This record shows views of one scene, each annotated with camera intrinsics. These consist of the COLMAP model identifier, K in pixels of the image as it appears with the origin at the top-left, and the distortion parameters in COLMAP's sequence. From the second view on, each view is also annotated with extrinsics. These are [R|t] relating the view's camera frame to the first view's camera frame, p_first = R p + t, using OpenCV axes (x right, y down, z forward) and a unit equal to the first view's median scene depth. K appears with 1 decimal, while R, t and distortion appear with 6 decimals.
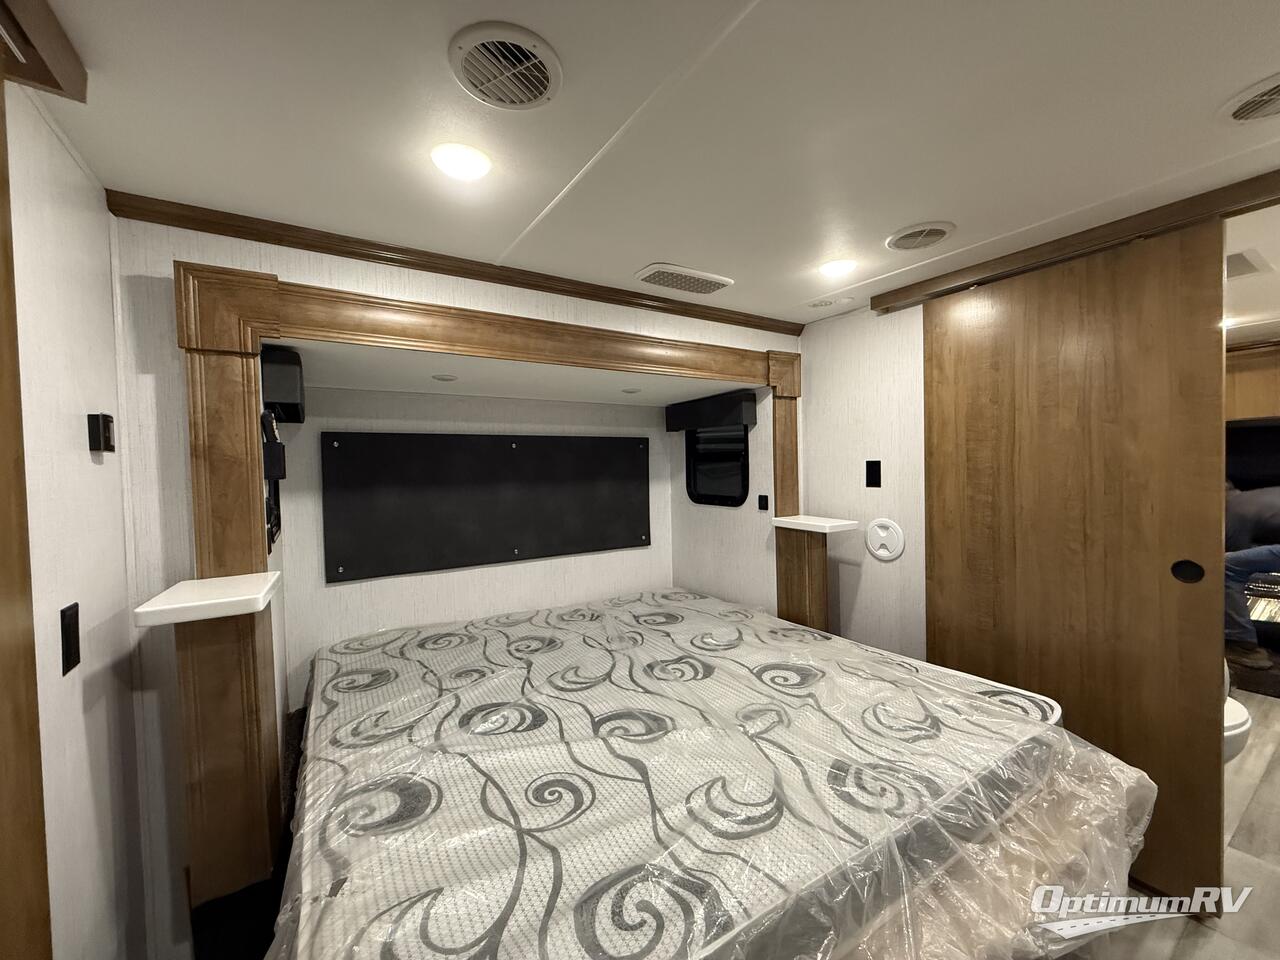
lens RADIAL K [[514.3, 0, 645.2], [0, 514.3, 471.8], [0, 0, 1]] dist [0.001620, 0.000013]
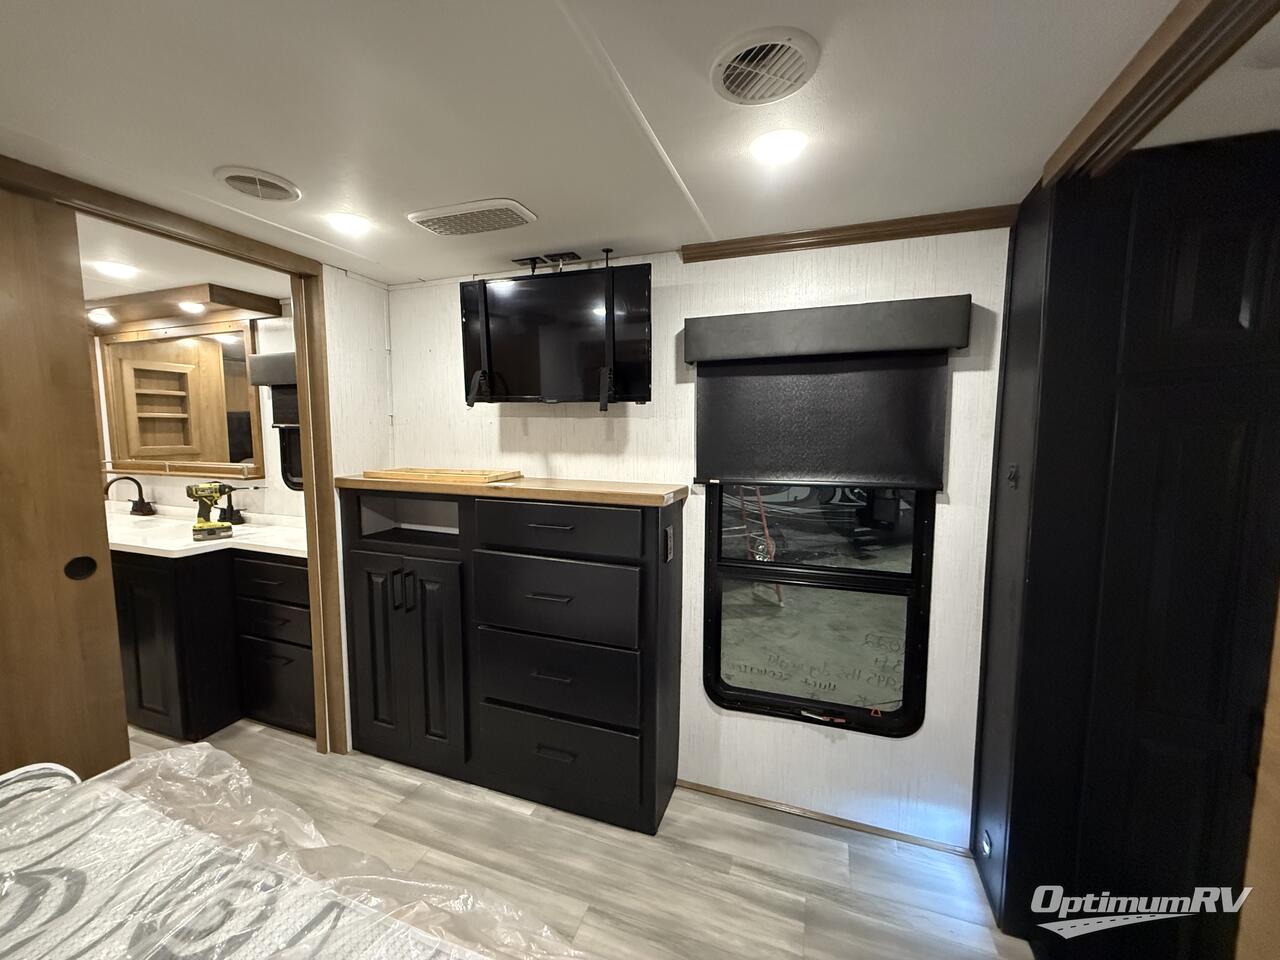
lens RADIAL K [[514.3, 0, 644.0], [0, 514.3, 484.0], [0, 0, 1]] dist [0.001620, 0.000013]
pose [[-0.590877, -0.053406, 0.804992, -0.378386], [0.036876, 0.994976, 0.093077, -0.017035], [-0.805919, 0.084682, -0.585939, 0.764007]]
